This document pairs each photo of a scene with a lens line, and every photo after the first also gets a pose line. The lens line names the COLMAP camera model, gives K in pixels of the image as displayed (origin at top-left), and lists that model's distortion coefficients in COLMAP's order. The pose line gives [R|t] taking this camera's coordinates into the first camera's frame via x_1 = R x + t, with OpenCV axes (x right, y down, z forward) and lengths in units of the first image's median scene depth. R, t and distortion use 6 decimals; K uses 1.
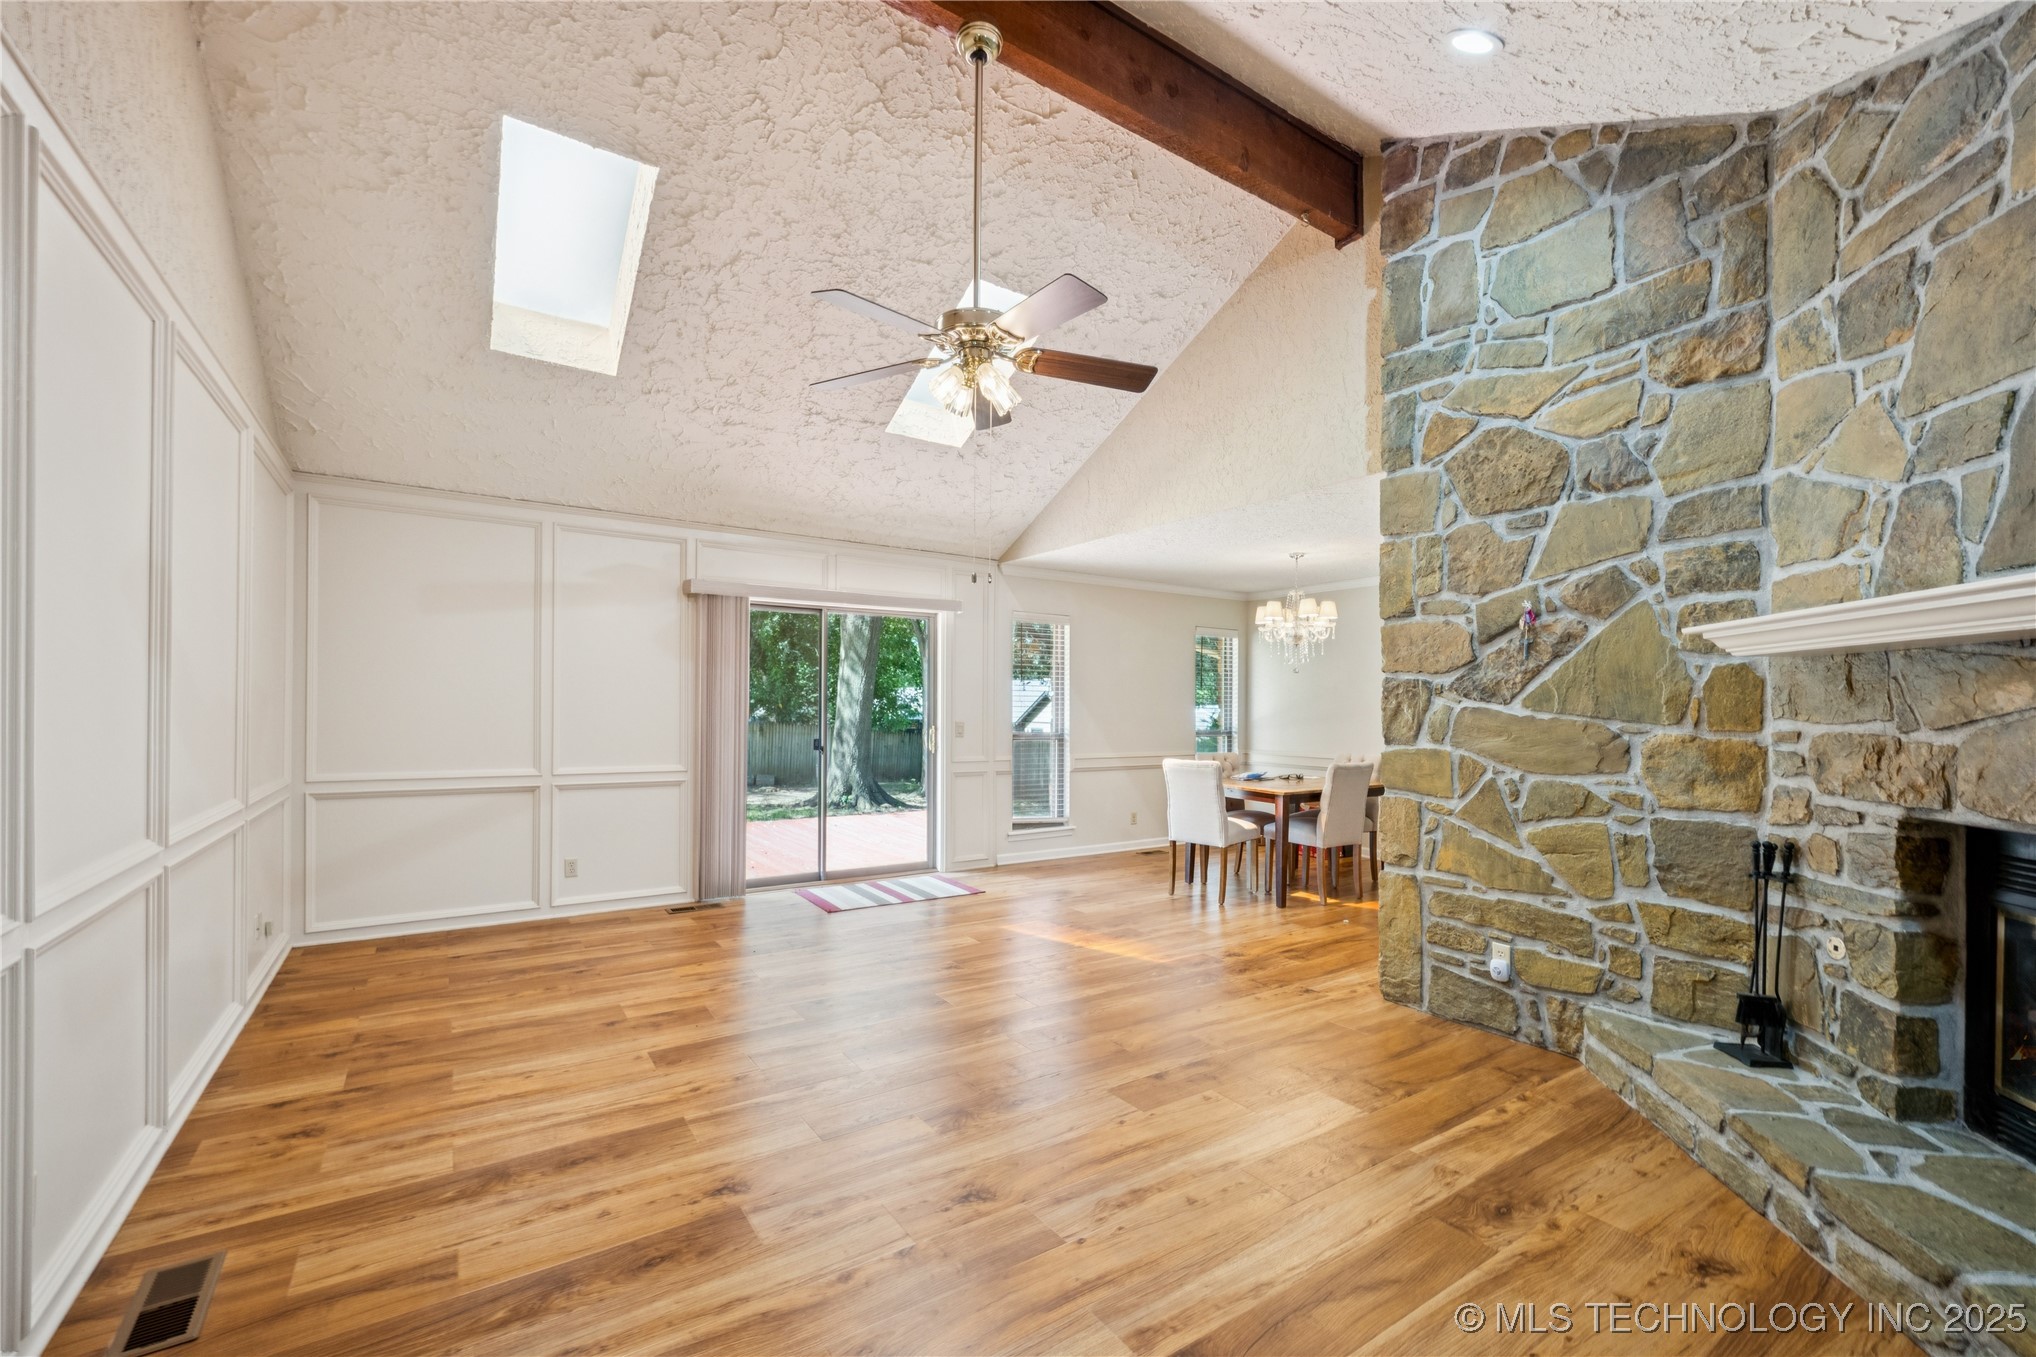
lens RADIAL K [[841.4, 0, 1016.1], [0, 841.4, 699.0], [0, 0, 1]] dist [-0.009971, -0.000273]
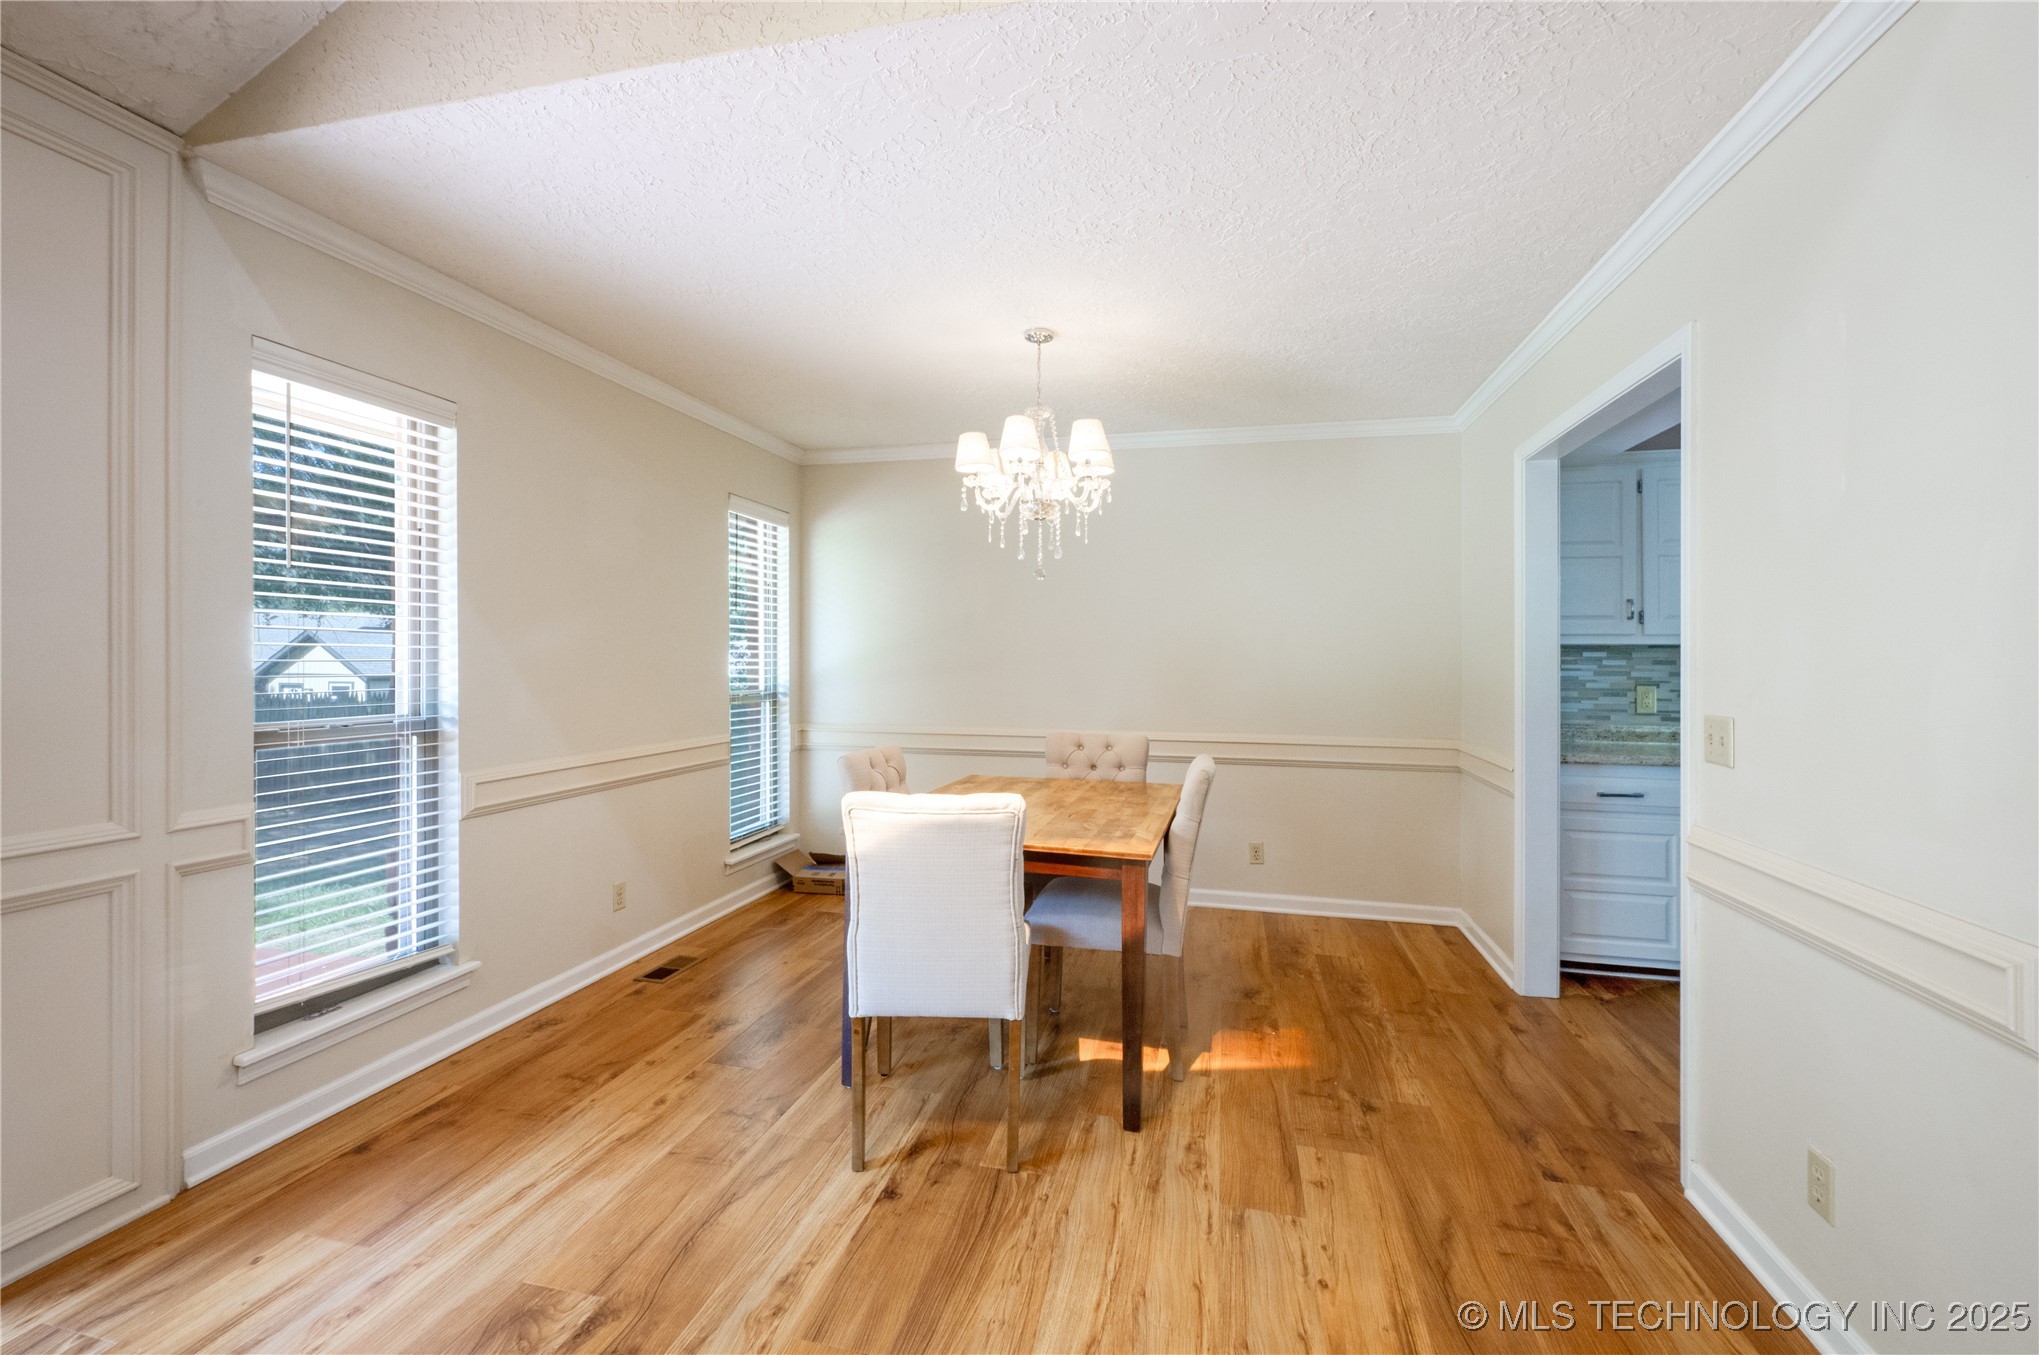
lens RADIAL K [[842.6, 0, 1019.8], [0, 842.6, 648.7], [0, 0, 1]] dist [-0.009971, -0.000273]
pose [[0.737260, -0.003776, 0.675598, -0.007614], [-0.002632, 0.999961, 0.008462, 0.014616], [-0.675604, -0.008017, 0.737222, 1.179747]]
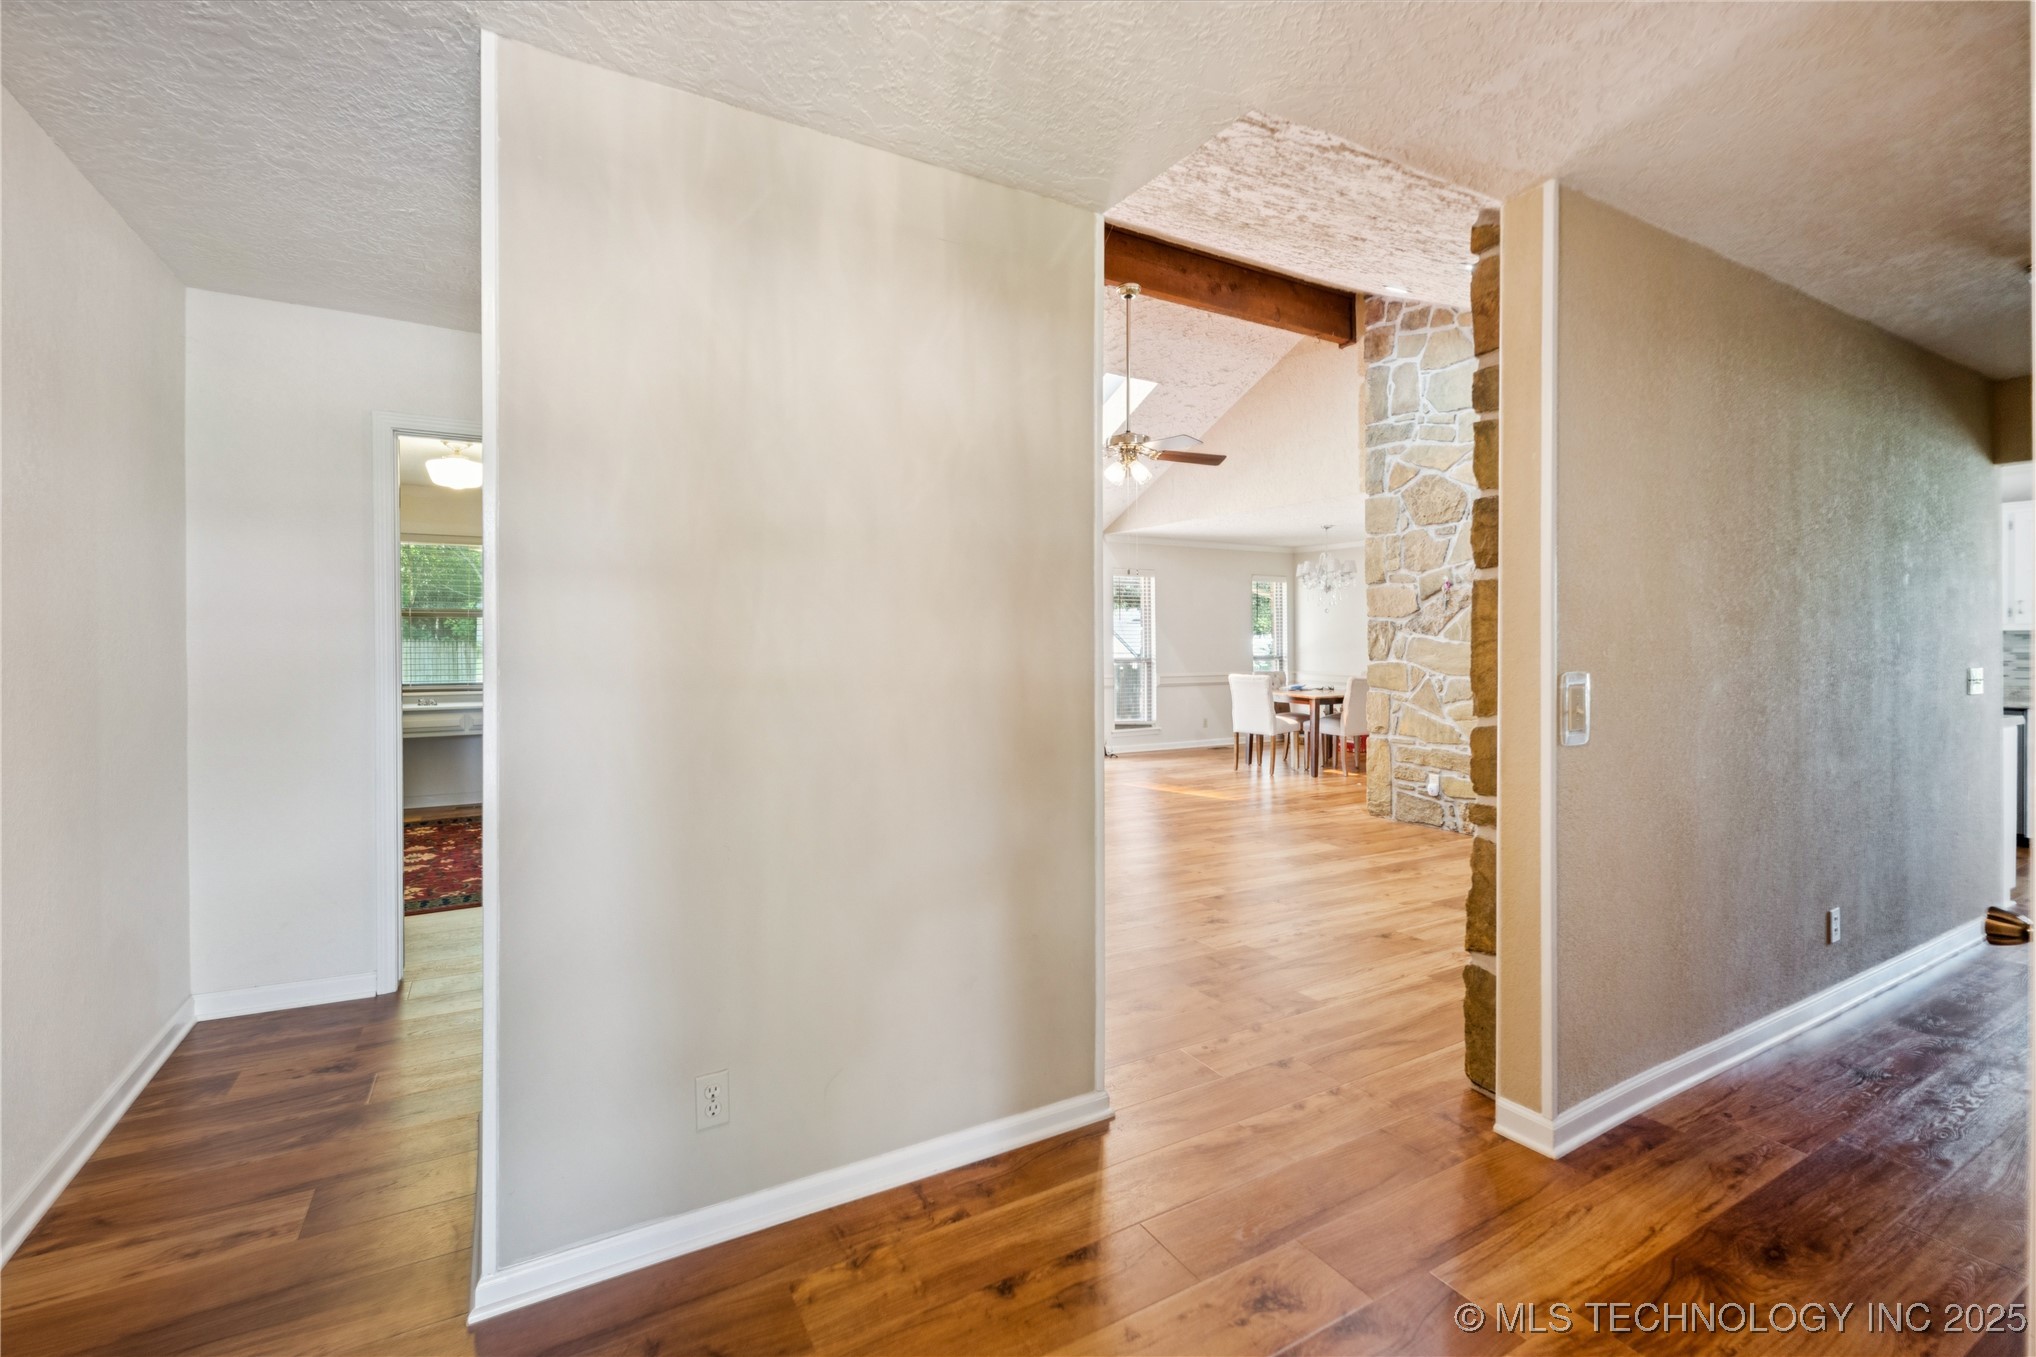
lens RADIAL K [[841.4, 0, 968.2], [0, 841.4, 629.2], [0, 0, 1]] dist [-0.009971, -0.000273]
pose [[0.992647, -0.009660, -0.120656, -0.147795], [0.009702, 0.999953, -0.000241, -0.014945], [0.120652, -0.000932, 0.992694, -0.755838]]
